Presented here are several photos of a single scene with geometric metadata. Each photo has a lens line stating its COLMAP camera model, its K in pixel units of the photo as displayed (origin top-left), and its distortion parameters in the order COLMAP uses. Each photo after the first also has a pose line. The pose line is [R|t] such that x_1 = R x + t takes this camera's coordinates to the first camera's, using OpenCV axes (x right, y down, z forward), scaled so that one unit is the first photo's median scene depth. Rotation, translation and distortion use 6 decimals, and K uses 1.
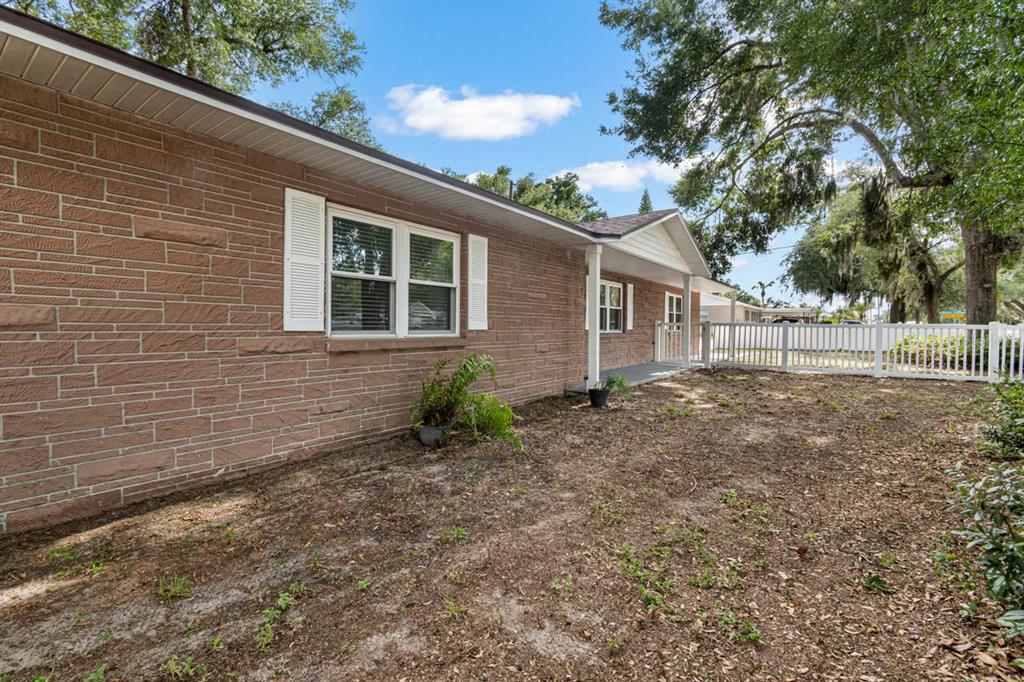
lens RADIAL K [[461.7, 0, 510.7], [0, 461.7, 335.3], [0, 0, 1]] dist [0.004622, -0.002050]
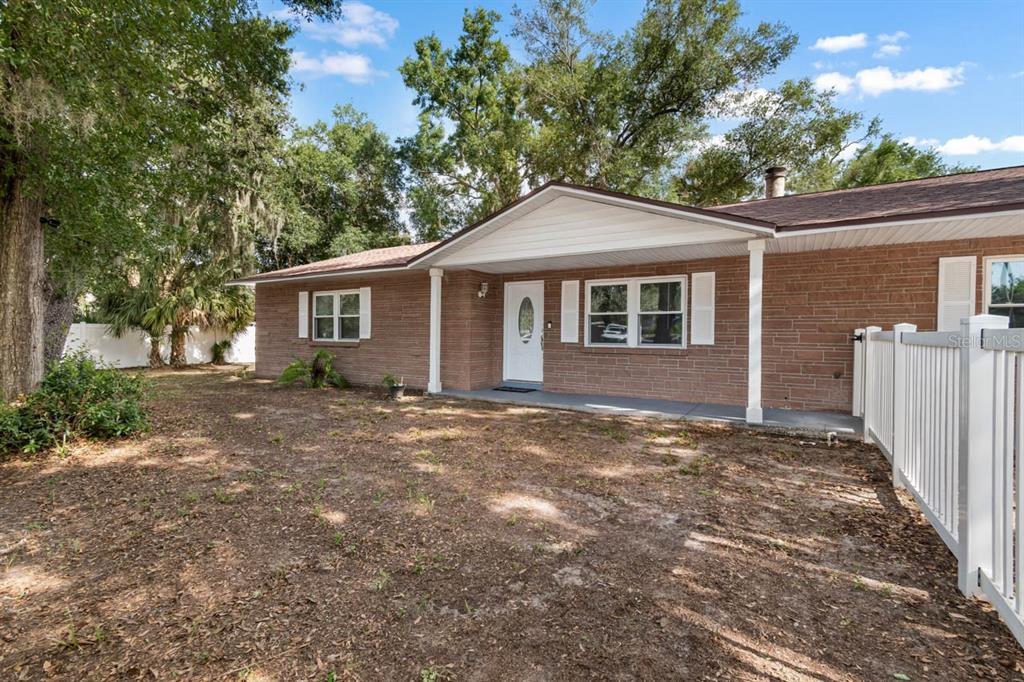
lens RADIAL K [[461.7, 0, 512.9], [0, 461.7, 339.0], [0, 0, 1]] dist [0.004622, -0.002050]
pose [[0.067285, 0.003705, -0.997727, 0.759872], [-0.029830, 0.999554, 0.001700, -0.013051], [0.997288, 0.029648, 0.067365, 0.620661]]
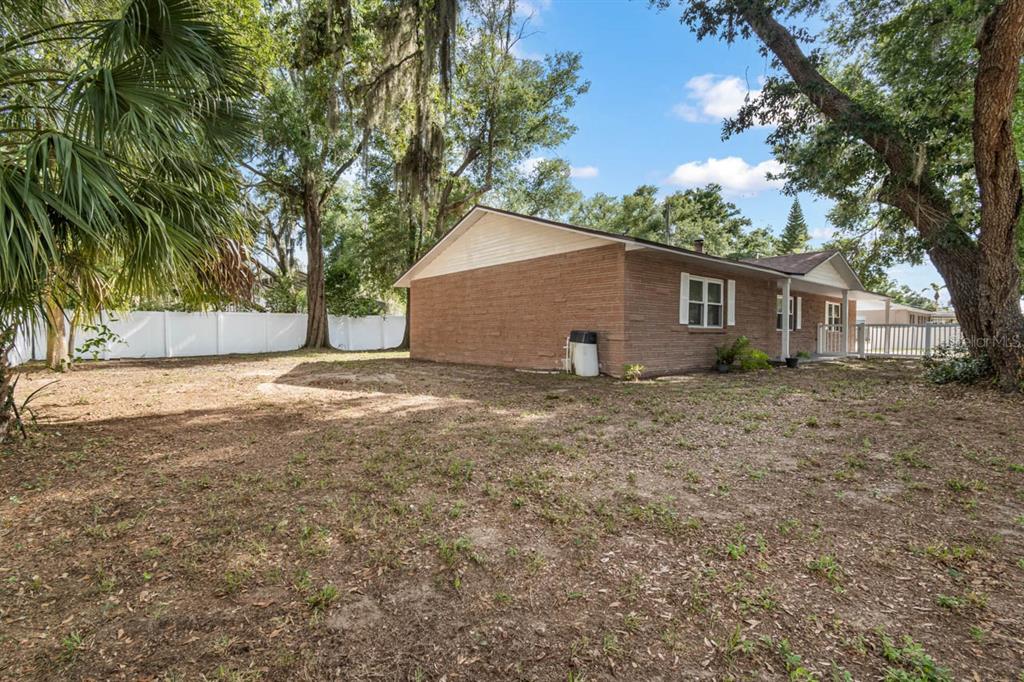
lens RADIAL K [[461.7, 0, 512.3], [0, 461.7, 340.1], [0, 0, 1]] dist [0.004622, -0.002050]
pose [[0.968385, 0.002467, -0.249450, -0.214652], [-0.004025, 0.999975, -0.005738, 0.030157], [0.249429, 0.006561, 0.968371, -0.532691]]
